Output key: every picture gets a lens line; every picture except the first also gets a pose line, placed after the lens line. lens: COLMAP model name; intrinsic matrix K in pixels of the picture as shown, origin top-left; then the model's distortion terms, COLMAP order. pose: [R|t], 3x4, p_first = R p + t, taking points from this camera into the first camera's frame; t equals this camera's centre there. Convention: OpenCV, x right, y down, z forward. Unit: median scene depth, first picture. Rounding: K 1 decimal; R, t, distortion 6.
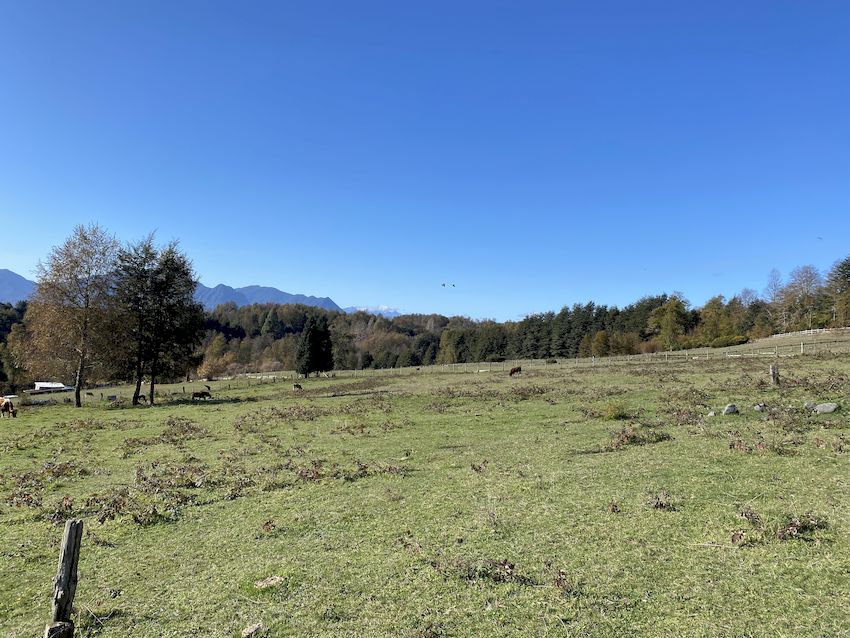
lens RADIAL K [[651.4, 0, 419.3], [0, 651.4, 309.1], [0, 0, 1]] dist [0.033560, -0.028674]
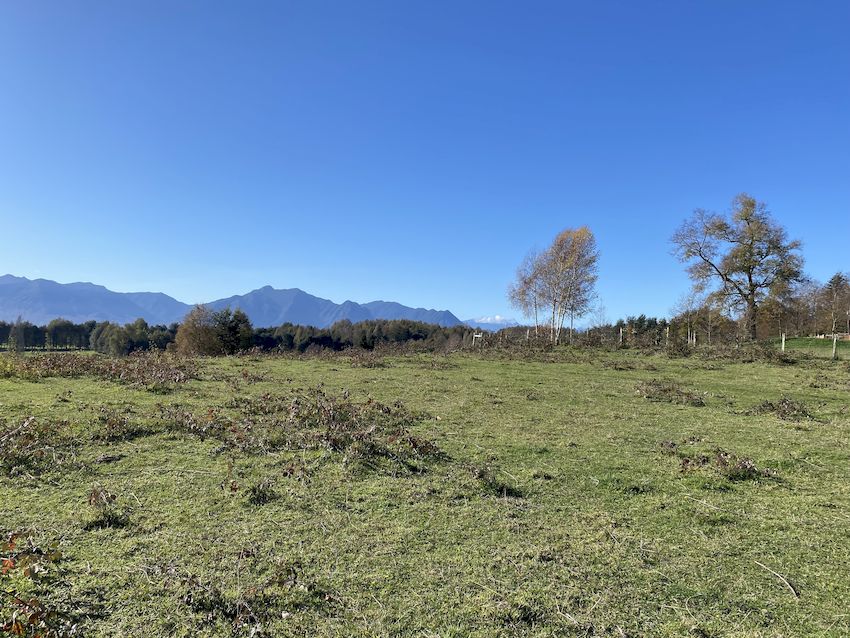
lens RADIAL K [[651.4, 0, 419.3], [0, 651.4, 309.1], [0, 0, 1]] dist [0.033560, -0.028674]
pose [[0.982543, -0.026135, -0.184192, 0.594166], [0.022741, 0.999531, -0.020513, -0.040554], [0.184642, 0.015966, 0.982676, -0.977644]]
